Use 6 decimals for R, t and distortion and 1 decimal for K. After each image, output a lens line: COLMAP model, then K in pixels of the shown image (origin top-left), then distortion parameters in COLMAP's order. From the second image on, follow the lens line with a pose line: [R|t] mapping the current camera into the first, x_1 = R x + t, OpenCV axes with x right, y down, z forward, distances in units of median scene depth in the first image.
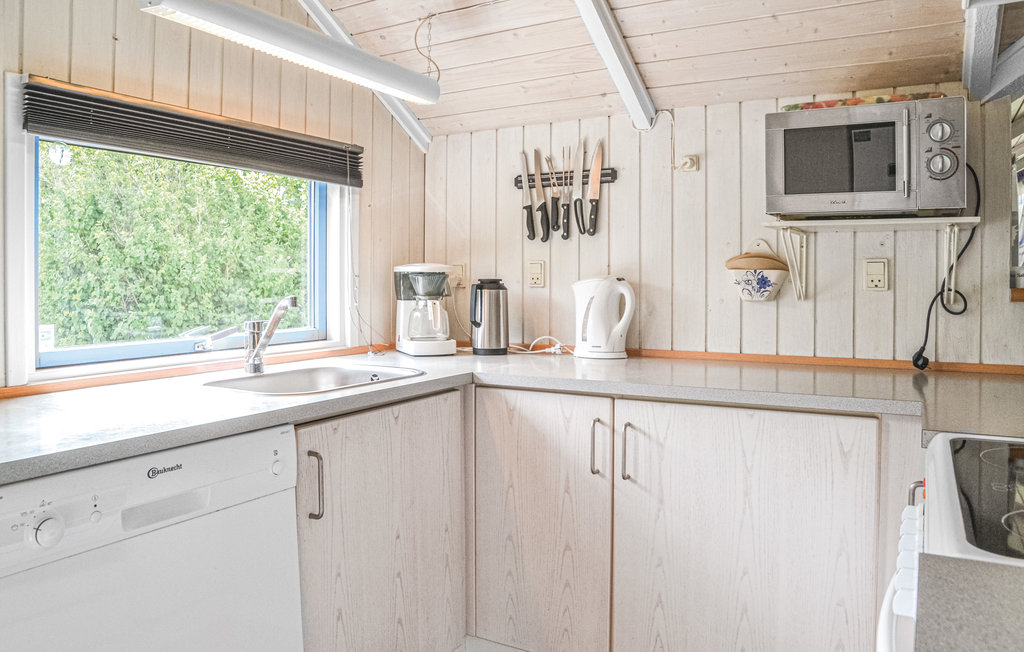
lens RADIAL K [[758.4, 0, 512.0], [0, 758.4, 326.0], [0, 0, 1]] dist [-0.124954, 0.093473]
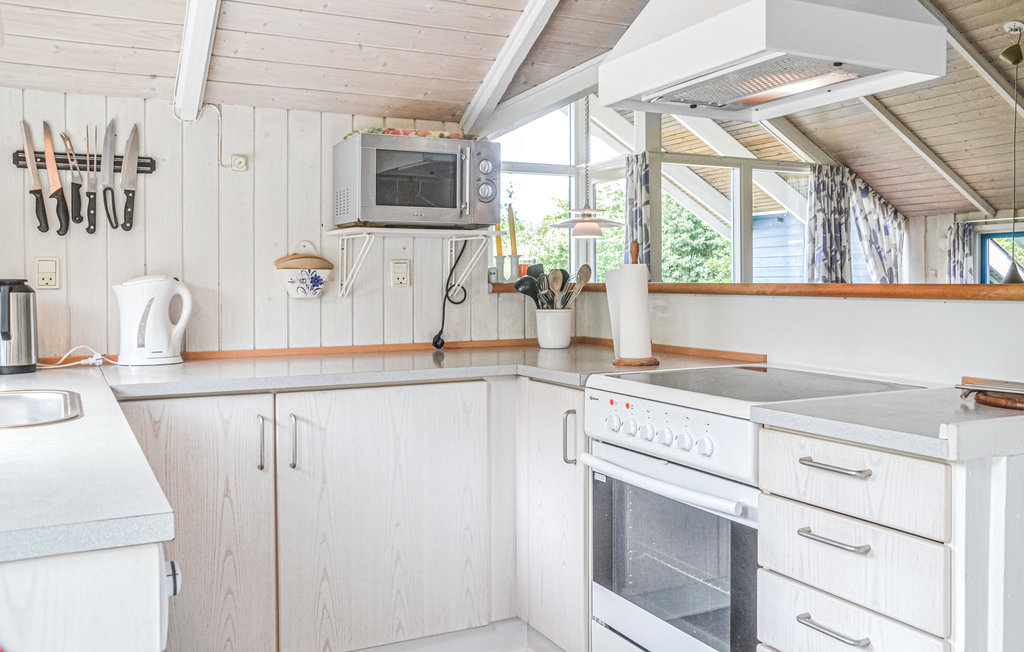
lens RADIAL K [[879.2, 0, 511.5], [0, 879.2, 357.7], [0, 0, 1]] dist [-0.008473, 0.076375]
pose [[0.571158, -0.077433, 0.817180, -0.524952], [0.054955, 0.996914, 0.056054, -0.002664], [-0.818998, 0.012892, 0.573651, 0.027745]]
